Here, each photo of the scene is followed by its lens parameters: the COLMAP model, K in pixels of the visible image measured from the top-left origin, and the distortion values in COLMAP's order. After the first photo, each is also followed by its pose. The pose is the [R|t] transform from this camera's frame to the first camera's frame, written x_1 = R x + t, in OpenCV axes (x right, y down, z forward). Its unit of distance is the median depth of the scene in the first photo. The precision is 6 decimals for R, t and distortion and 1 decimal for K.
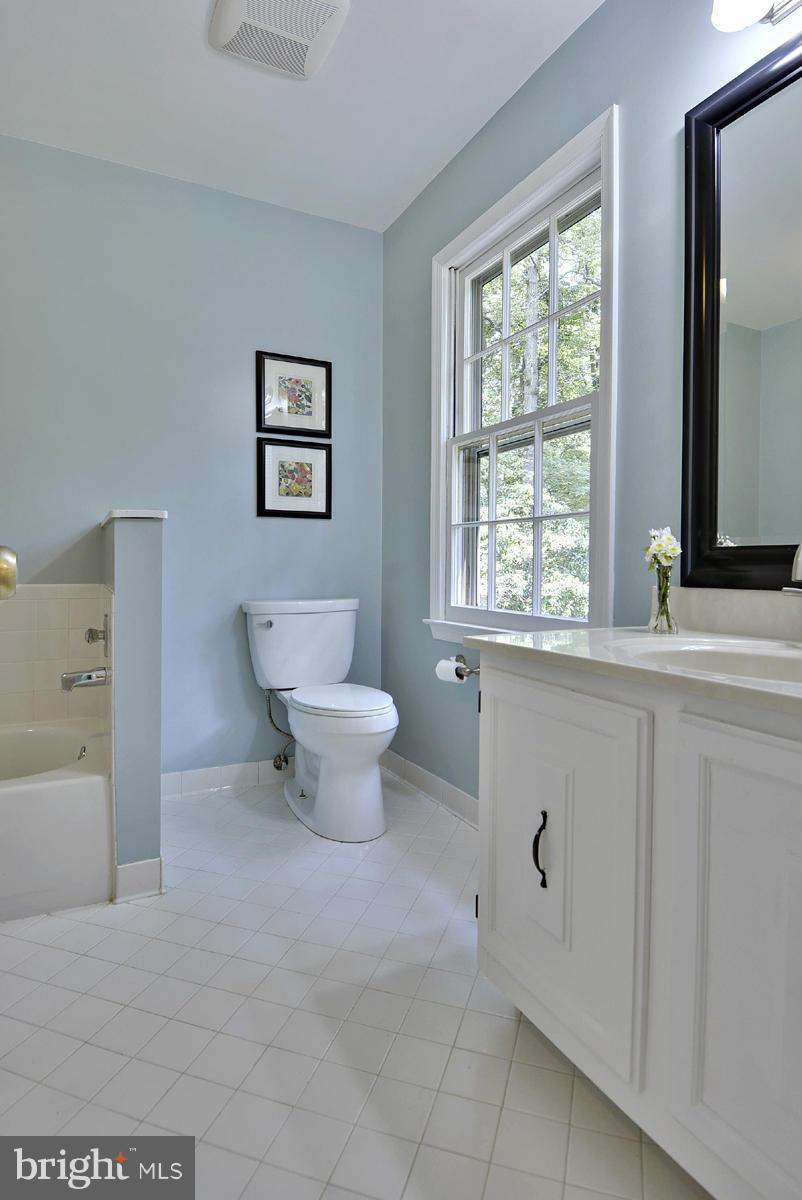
lens RADIAL K [[632.2, 0, 398.5], [0, 632.2, 574.9], [0, 0, 1]] dist [0.047880, -0.049941]
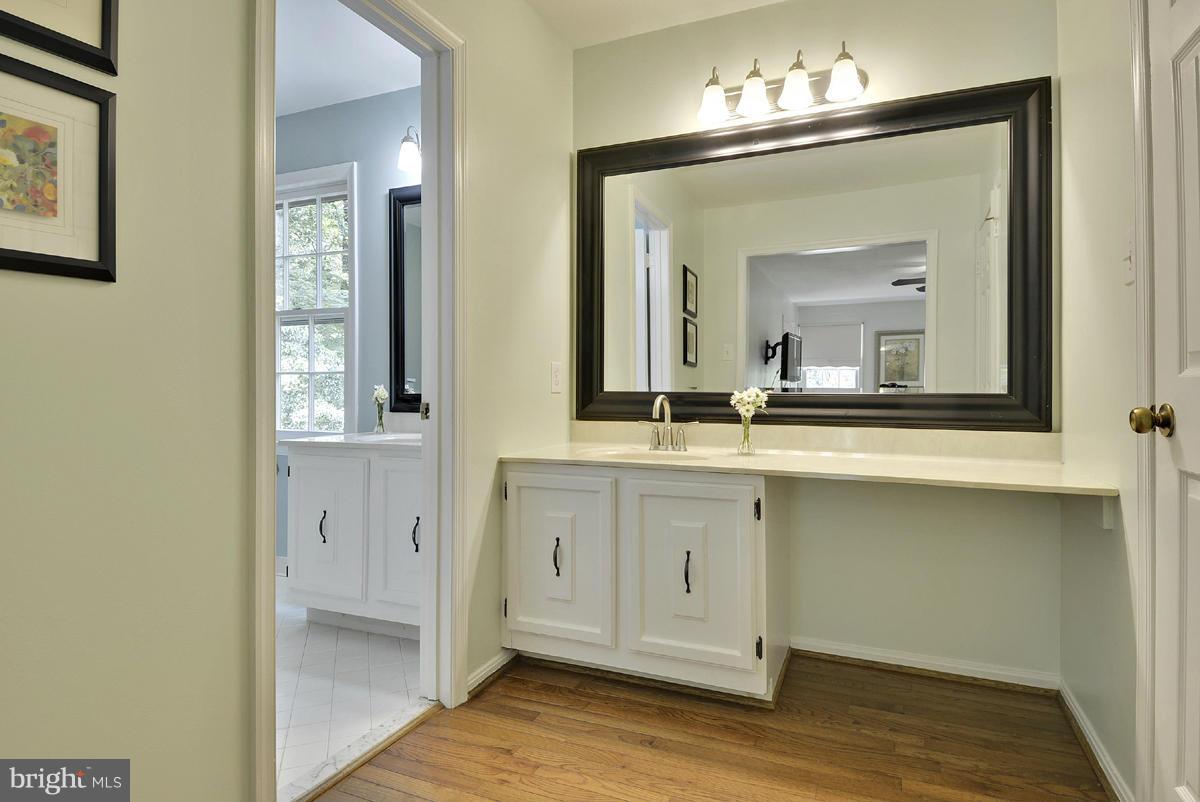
lens RADIAL K [[632.2, 0, 614.4], [0, 632.2, 378.1], [0, 0, 1]] dist [0.047880, -0.049941]
pose [[0.768126, 0.002189, 0.640295, -0.342747], [0.017959, 0.999527, -0.024961, -0.028319], [-0.640047, 0.030672, 0.767723, -1.125668]]
